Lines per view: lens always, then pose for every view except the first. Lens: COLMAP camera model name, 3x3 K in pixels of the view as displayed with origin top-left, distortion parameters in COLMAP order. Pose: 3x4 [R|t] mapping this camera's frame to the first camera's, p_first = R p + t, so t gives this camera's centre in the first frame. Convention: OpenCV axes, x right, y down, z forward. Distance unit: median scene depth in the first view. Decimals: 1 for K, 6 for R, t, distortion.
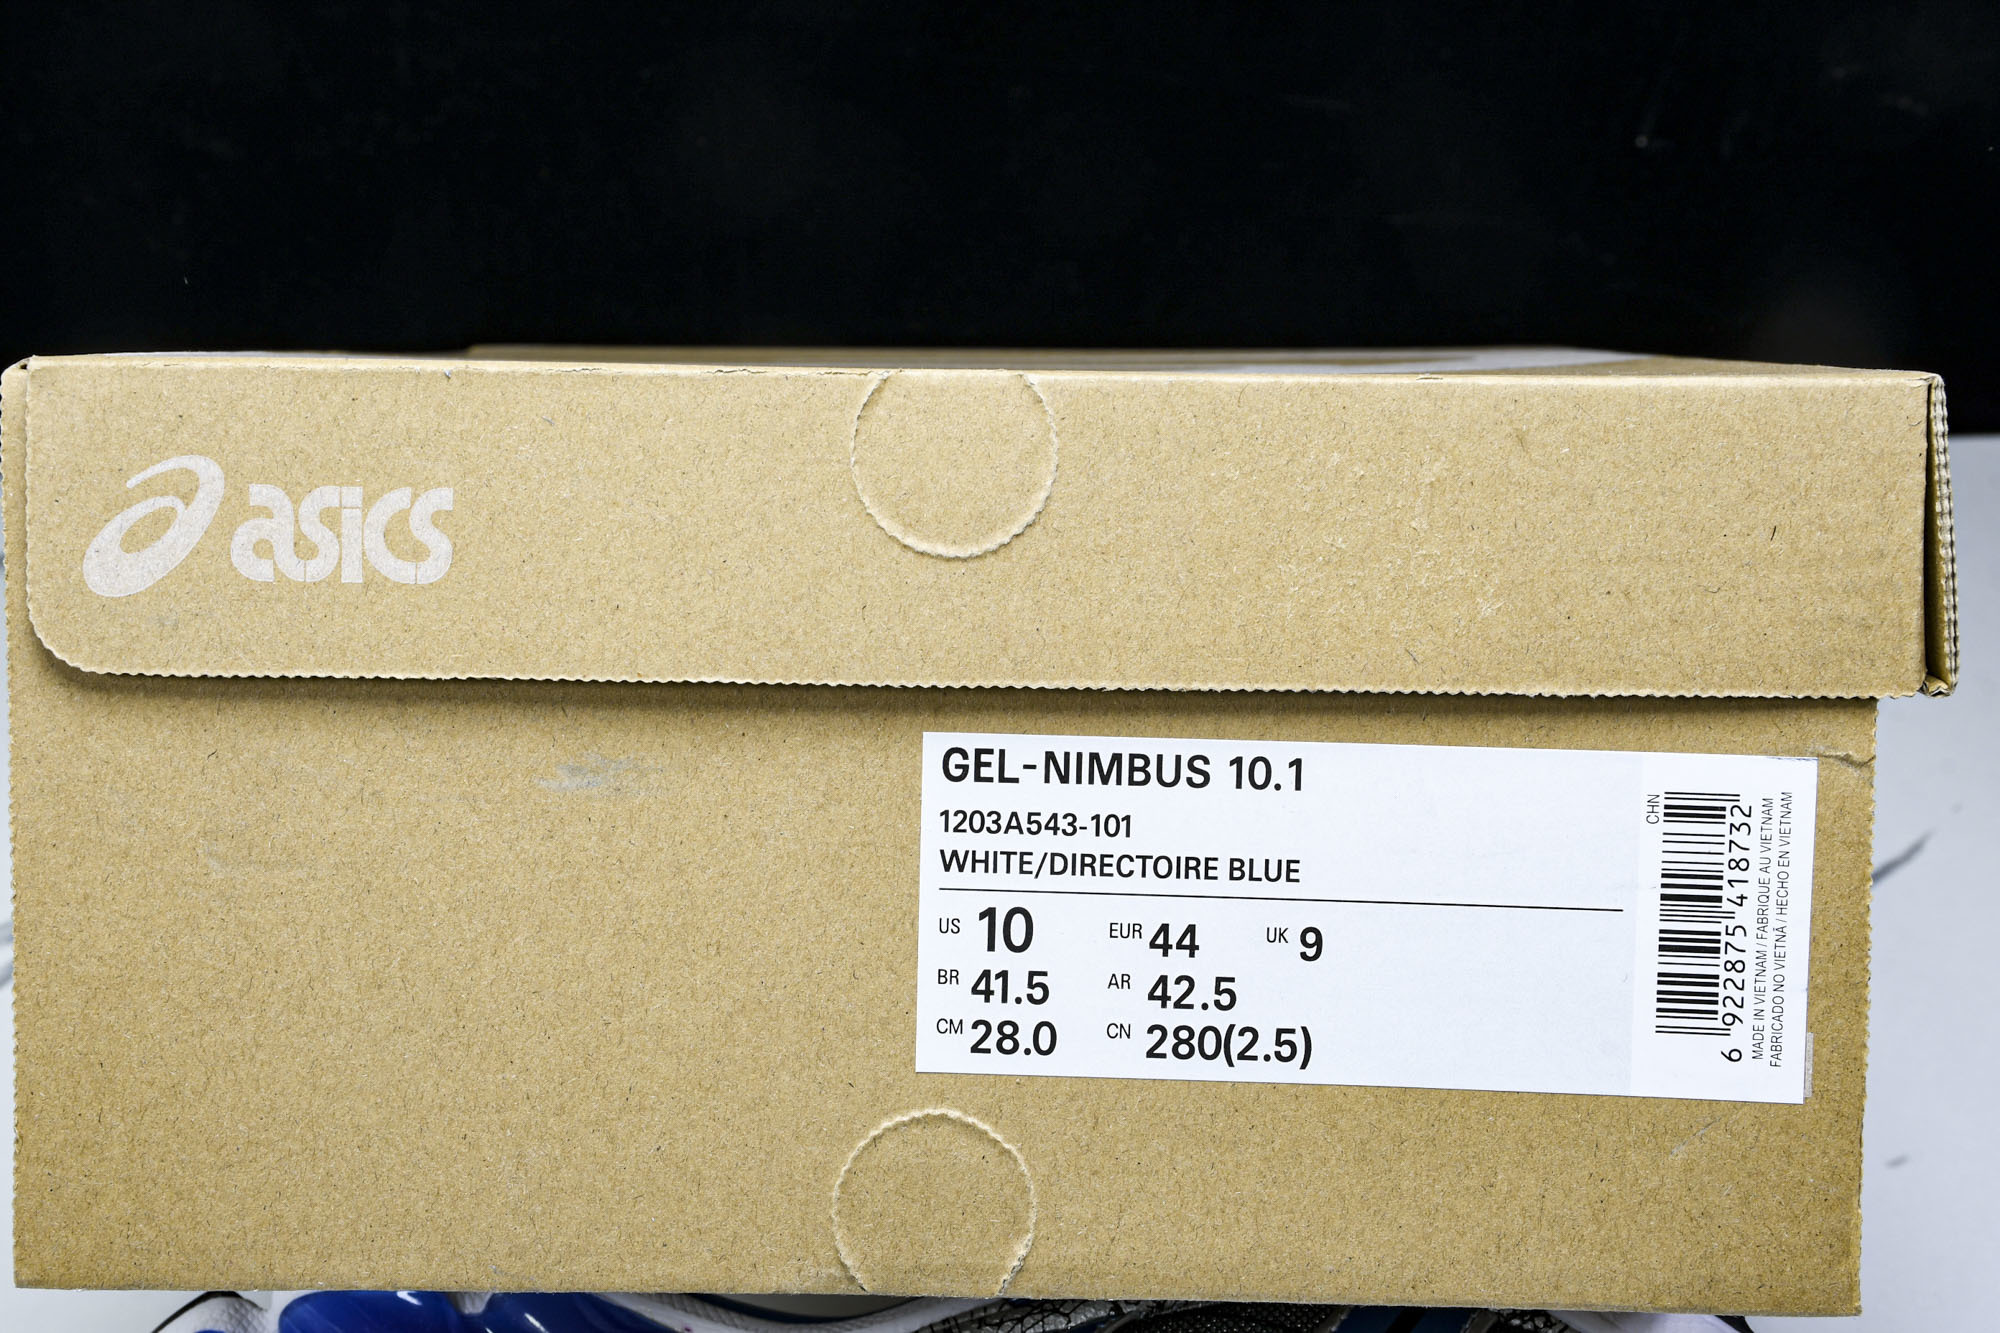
lens RADIAL K [[3396.4, 0, 943.0], [0, 3396.4, 597.8], [0, 0, 1]] dist [0.166562, 0.000000]
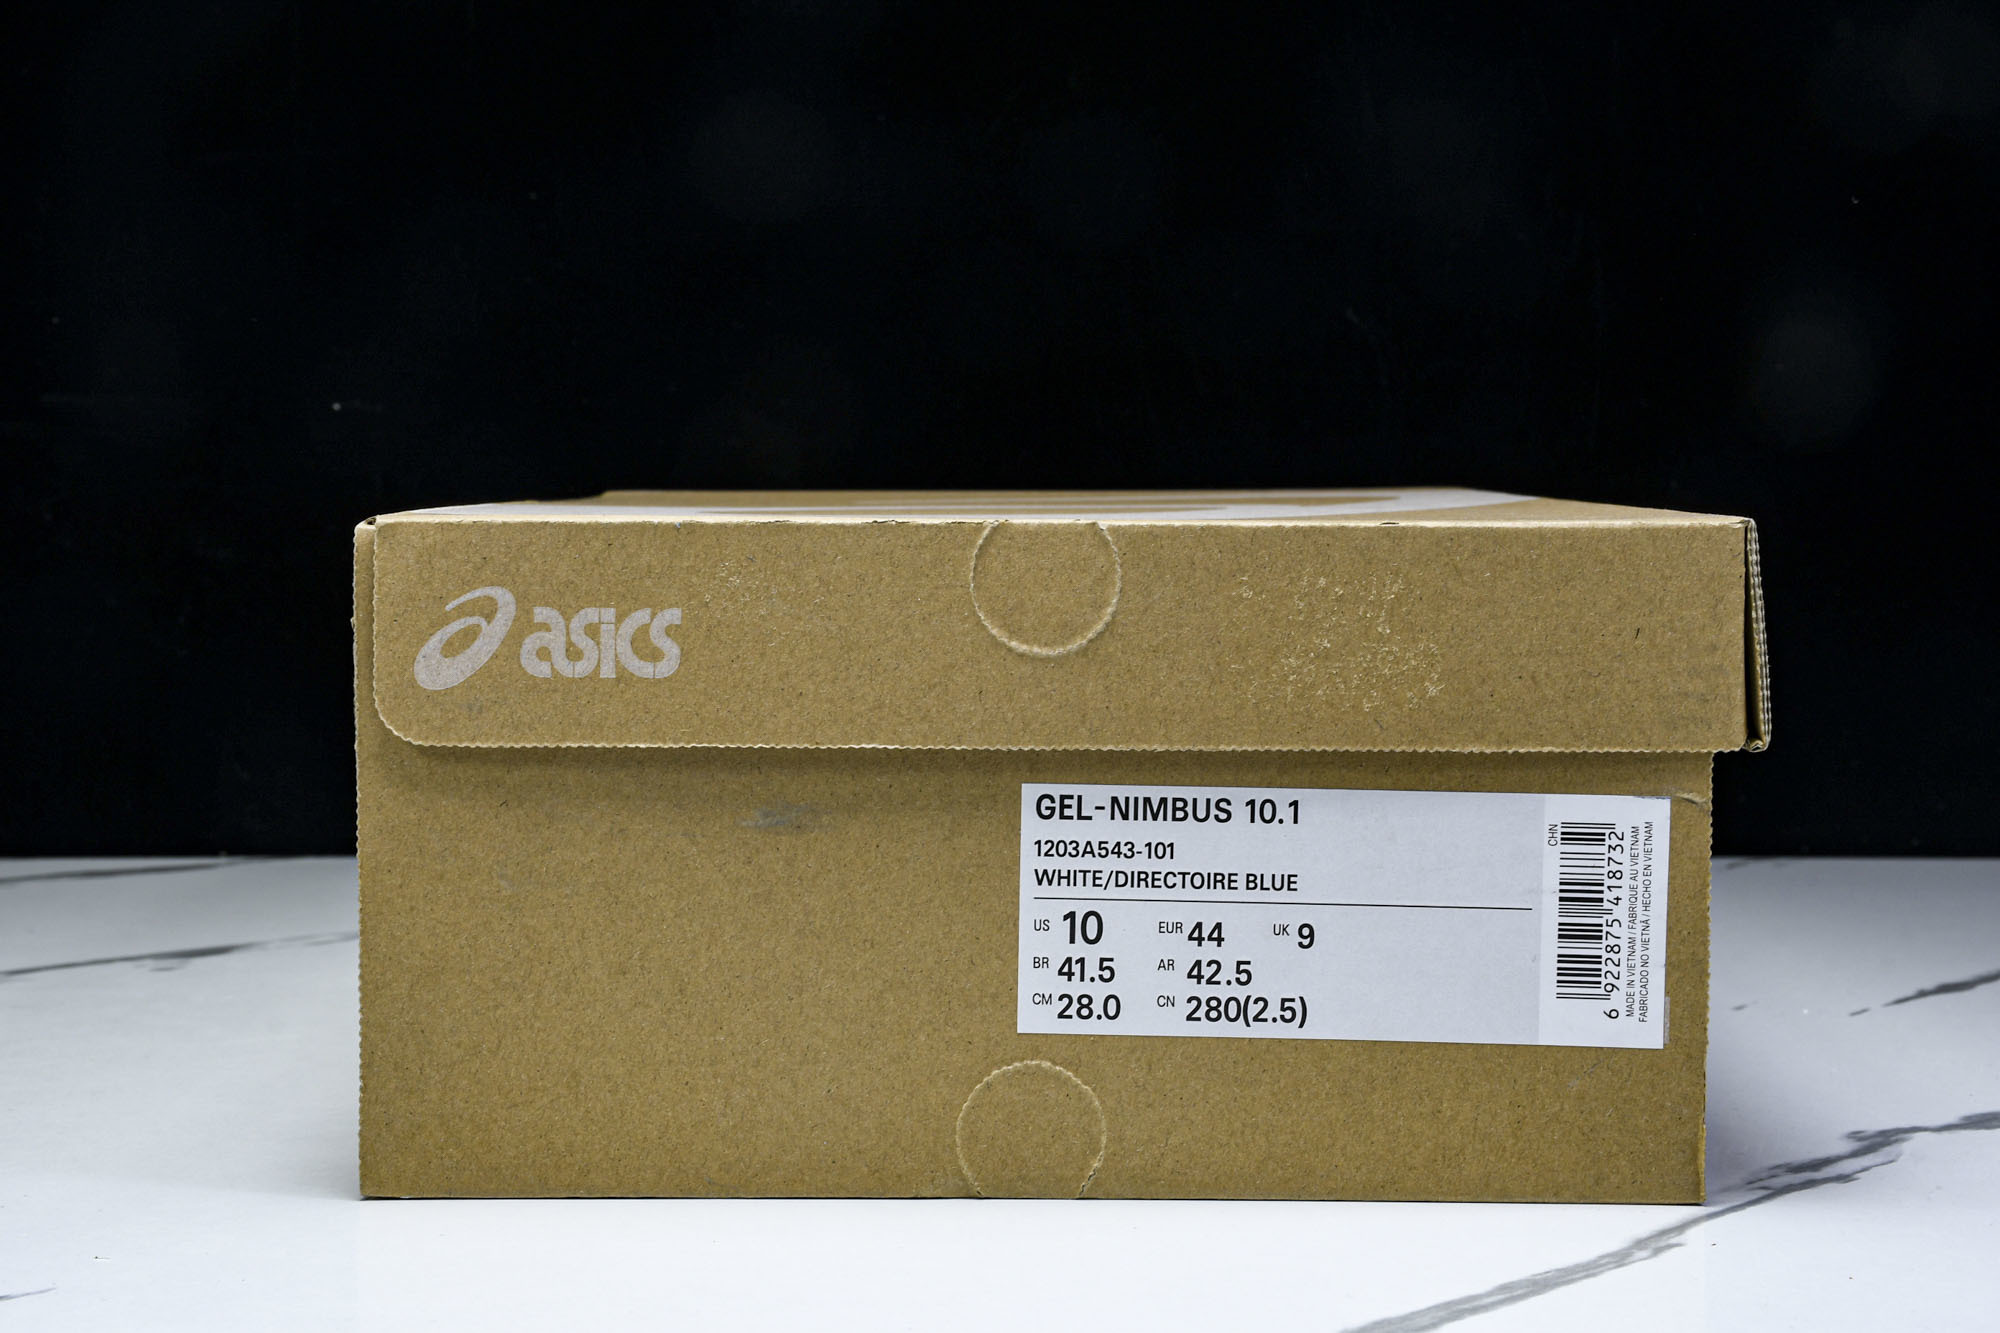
lens RADIAL K [[3045.2, 0, 936.4], [0, 3045.2, 622.9], [0, 0, 1]] dist [0.114782, 0.000000]
pose [[0.999831, -0.007964, 0.016539, -0.059767], [0.008310, 0.999745, -0.020974, 0.000370], [-0.016368, 0.021108, 0.999643, -0.226304]]
